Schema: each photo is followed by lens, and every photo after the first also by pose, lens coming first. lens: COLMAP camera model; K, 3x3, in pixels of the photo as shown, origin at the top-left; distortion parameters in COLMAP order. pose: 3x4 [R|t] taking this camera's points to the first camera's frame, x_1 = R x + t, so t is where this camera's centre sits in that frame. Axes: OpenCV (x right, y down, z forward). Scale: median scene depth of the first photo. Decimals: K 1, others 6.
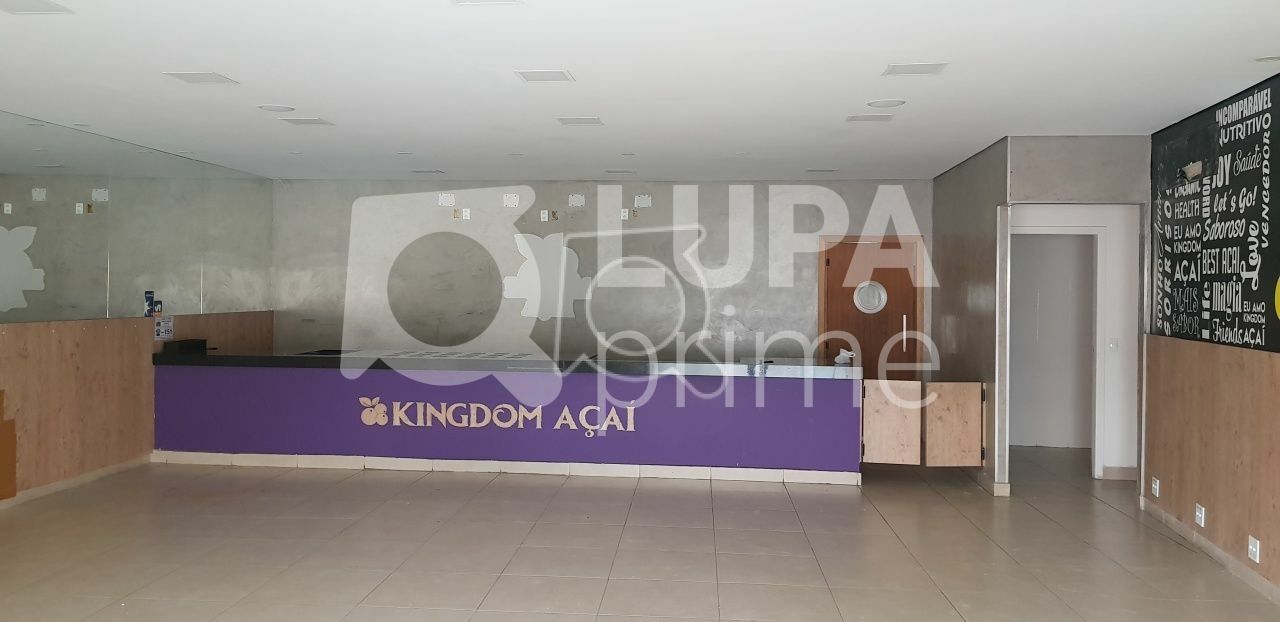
lens RADIAL K [[991.4, 0, 647.6], [0, 991.4, 302.9], [0, 0, 1]] dist [0.097868, -0.146568]
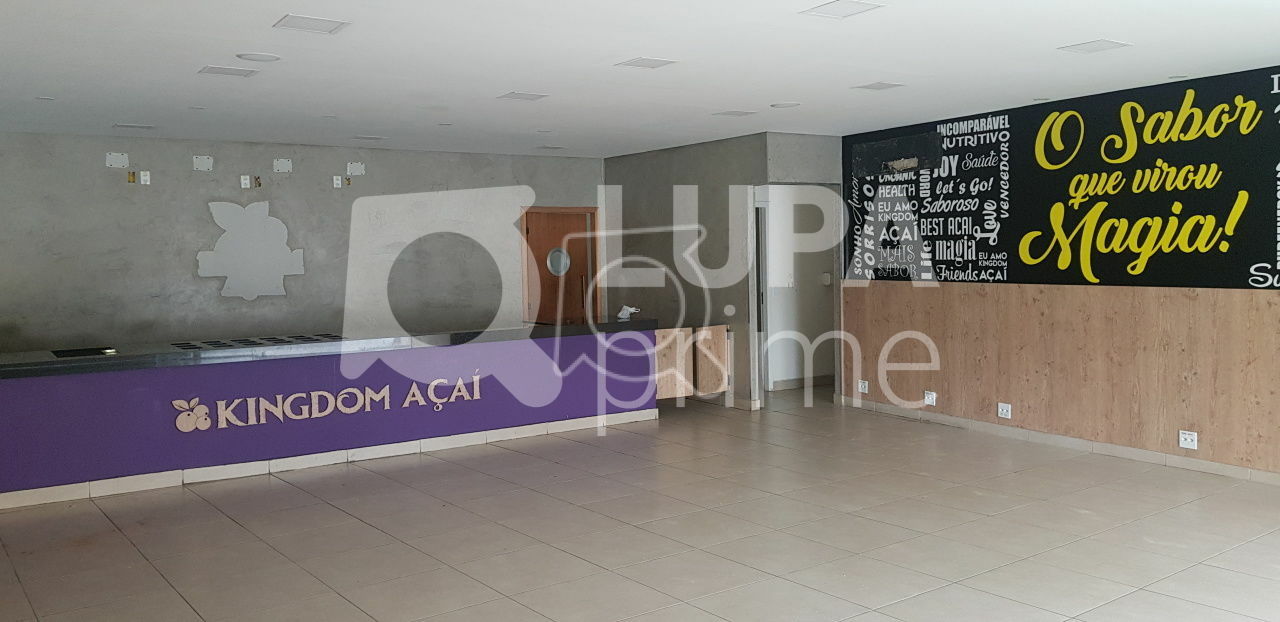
lens RADIAL K [[991.4, 0, 627.6], [0, 991.4, 291.0], [0, 0, 1]] dist [0.097868, -0.146568]
pose [[0.767278, -0.054184, 0.639021, -0.552472], [0.038206, 0.998517, 0.038793, -0.015887], [-0.640175, -0.005351, 0.768210, 0.118228]]
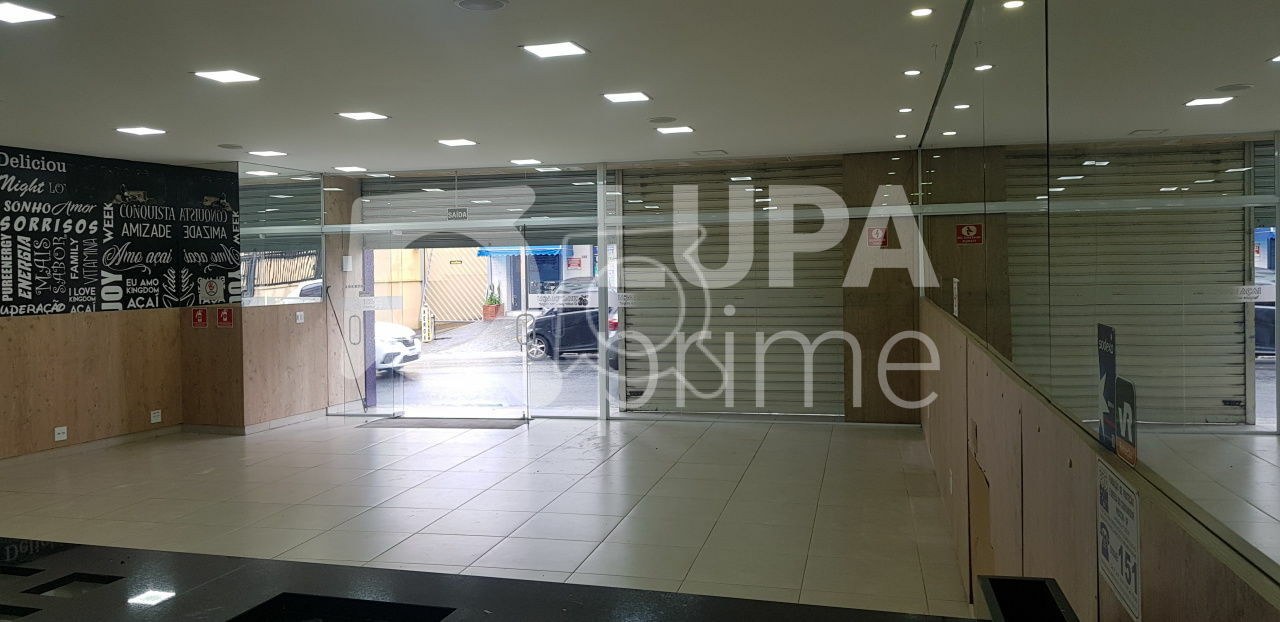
lens RADIAL K [[991.4, 0, 617.3], [0, 991.4, 287.1], [0, 0, 1]] dist [0.097868, -0.146568]
pose [[-0.981458, -0.003864, 0.191636, -0.467589], [0.003067, 0.999352, 0.035858, -0.032196], [-0.191651, 0.035780, -0.980811, 1.306361]]
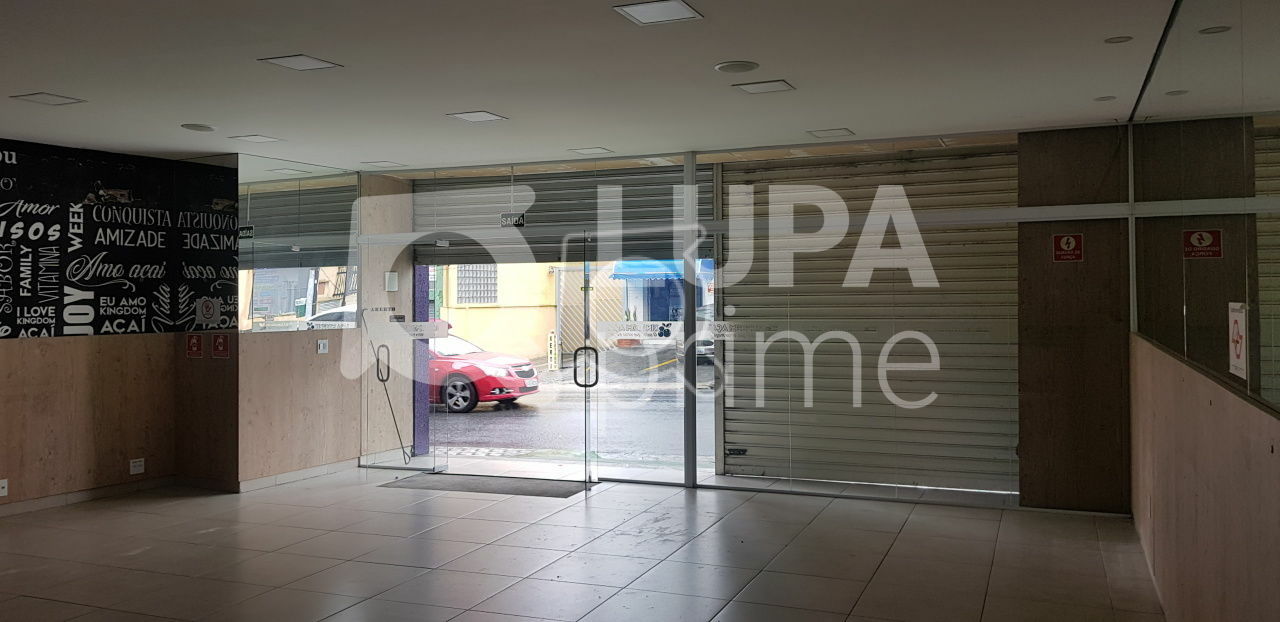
lens RADIAL K [[991.4, 0, 642.4], [0, 991.4, 287.9], [0, 0, 1]] dist [0.097868, -0.146568]
pose [[-0.946447, -0.006712, 0.322790, -0.477388], [-0.003754, 0.999945, 0.009785, -0.021059], [-0.322838, 0.008049, -0.946420, 0.999228]]
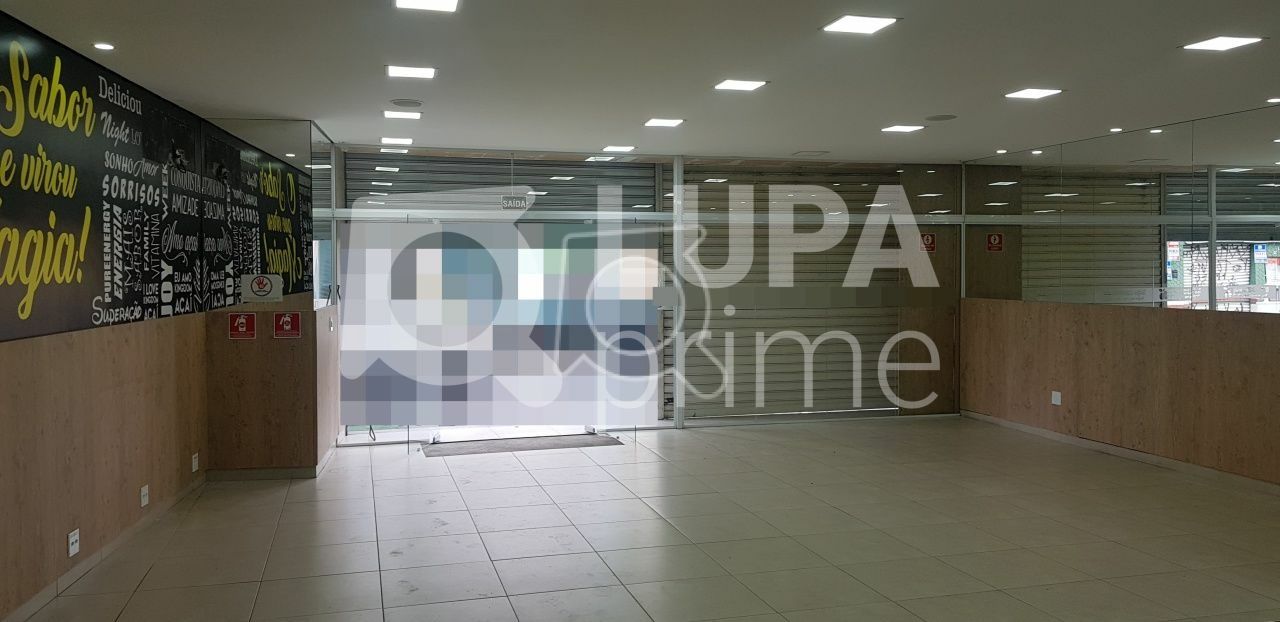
lens RADIAL K [[991.4, 0, 648.6], [0, 991.4, 311.4], [0, 0, 1]] dist [0.097868, -0.146568]
pose [[-0.945318, -0.000331, -0.326149, 0.231058], [-0.017382, 0.998629, 0.049369, -0.016702], [0.325686, 0.052339, -0.944028, 1.180661]]
